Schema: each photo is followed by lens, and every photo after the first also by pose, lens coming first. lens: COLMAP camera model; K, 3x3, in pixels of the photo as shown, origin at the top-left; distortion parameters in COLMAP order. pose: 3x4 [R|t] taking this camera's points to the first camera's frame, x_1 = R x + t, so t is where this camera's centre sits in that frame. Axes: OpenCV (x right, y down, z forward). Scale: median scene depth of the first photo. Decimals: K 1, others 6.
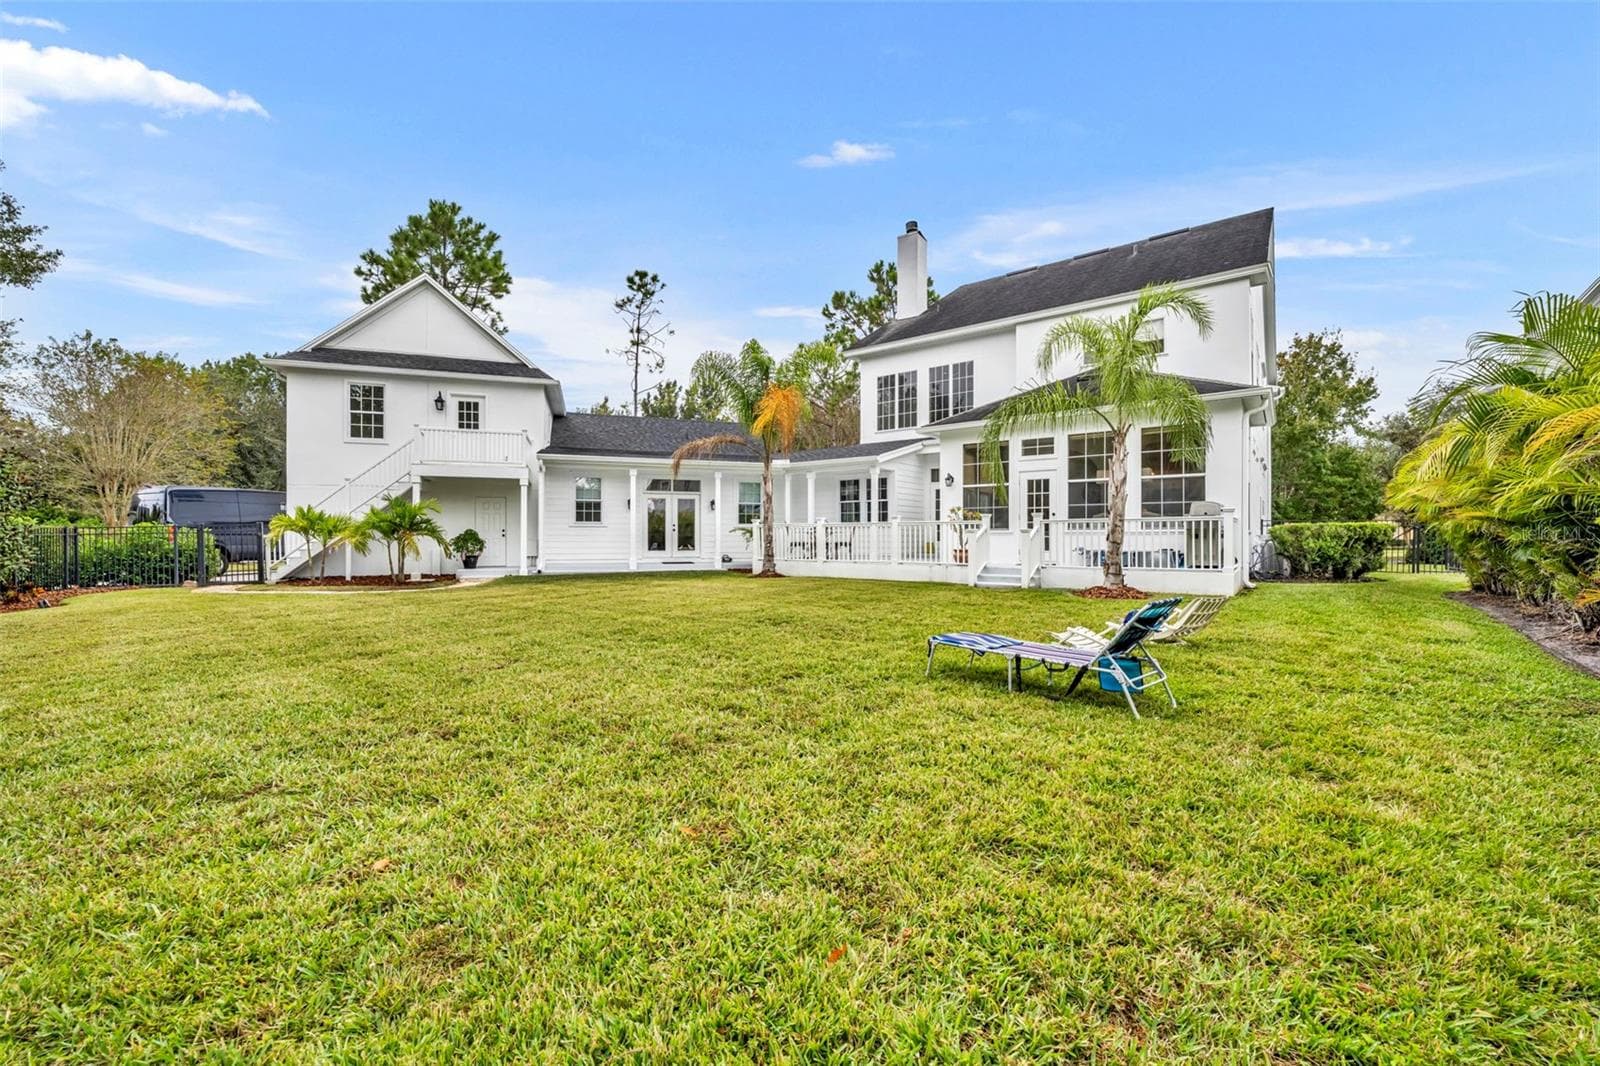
lens RADIAL K [[640.9, 0, 800.0], [0, 640.9, 533.0], [0, 0, 1]] dist [0.003053, 0.000394]
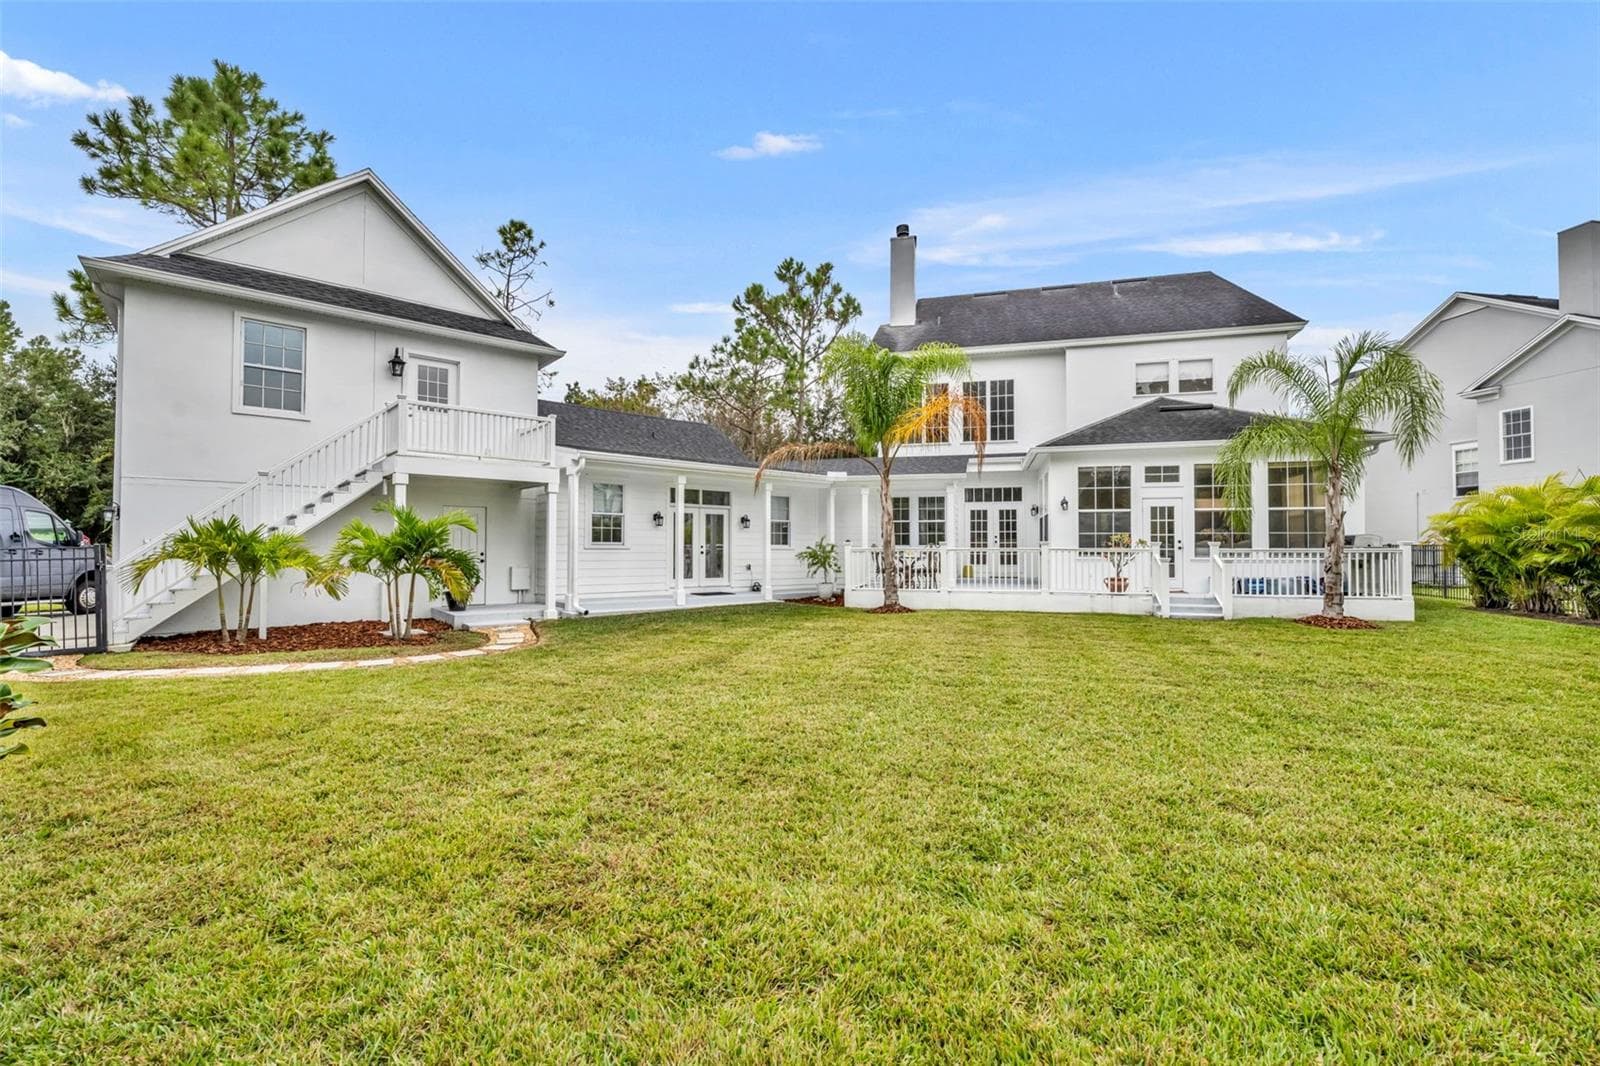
lens RADIAL K [[663.7, 0, 800.0], [0, 663.7, 533.0], [0, 0, 1]] dist [-0.001387, 0.000055]
pose [[0.925747, 0.010606, 0.377996, -0.435189], [-0.005146, 0.999867, -0.015450, -0.018526], [-0.378110, 0.012358, 0.925678, 0.201385]]
